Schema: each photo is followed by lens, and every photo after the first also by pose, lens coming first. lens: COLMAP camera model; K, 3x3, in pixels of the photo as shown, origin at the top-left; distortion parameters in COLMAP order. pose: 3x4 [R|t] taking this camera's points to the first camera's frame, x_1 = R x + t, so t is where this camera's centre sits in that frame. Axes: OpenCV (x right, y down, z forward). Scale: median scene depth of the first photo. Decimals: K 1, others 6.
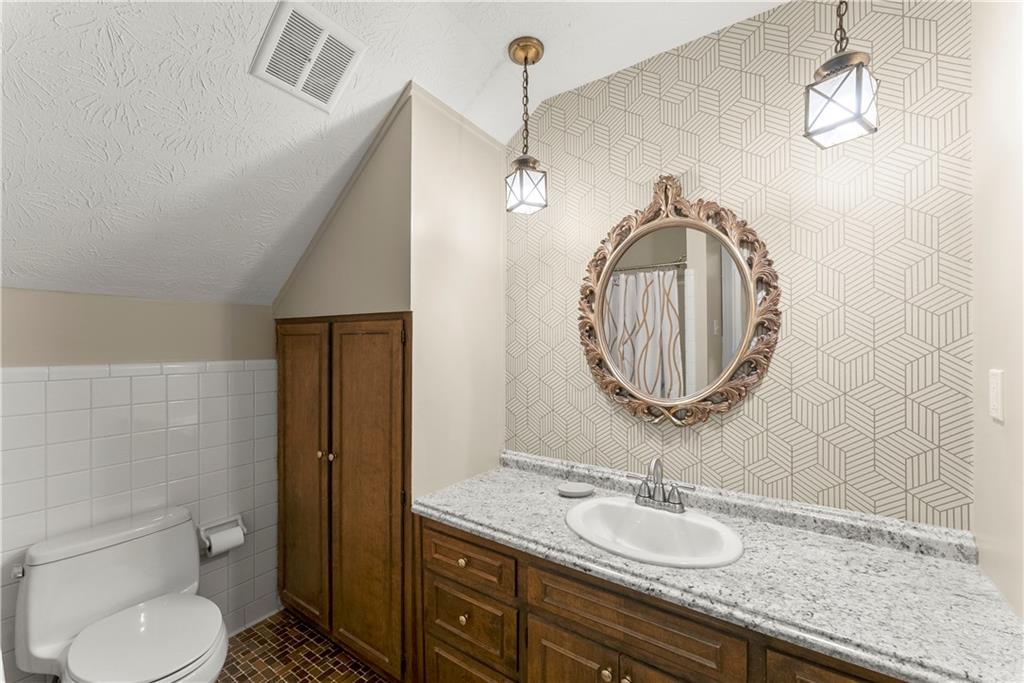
lens RADIAL K [[403.5, 0, 514.7], [0, 403.5, 338.4], [0, 0, 1]] dist [-0.000085, -0.000116]
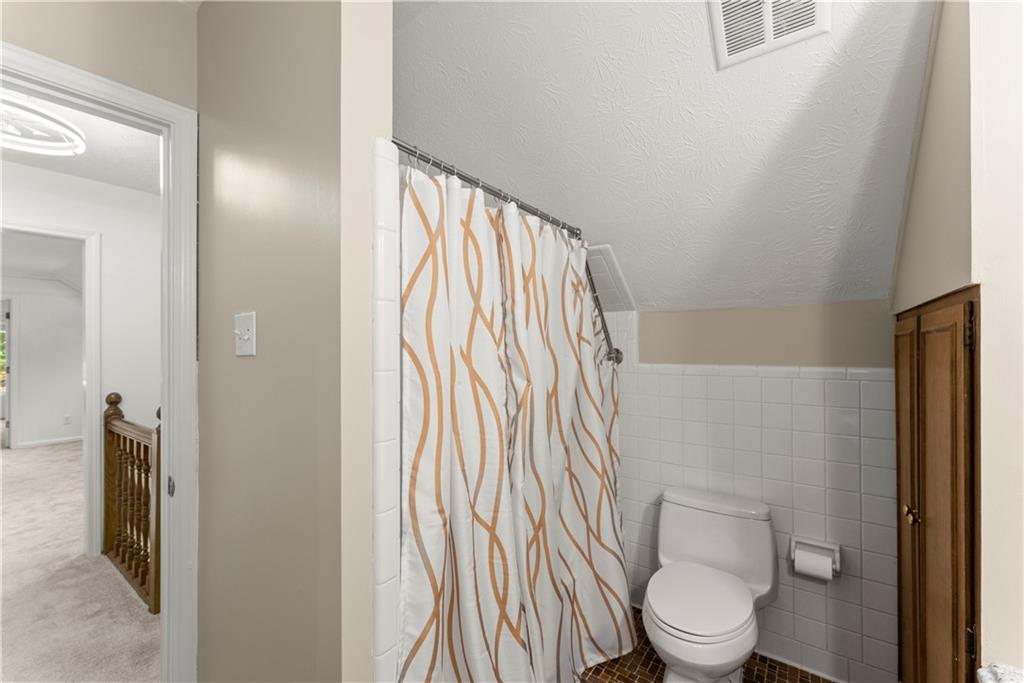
lens RADIAL K [[416.2, 0, 514.5], [0, 416.2, 342.5], [0, 0, 1]] dist [0.000972, -0.000236]
pose [[-0.028967, -0.012630, -0.999501, 0.259794], [0.014856, 0.999804, -0.013064, 0.004206], [0.999470, -0.015227, -0.028773, 0.388093]]
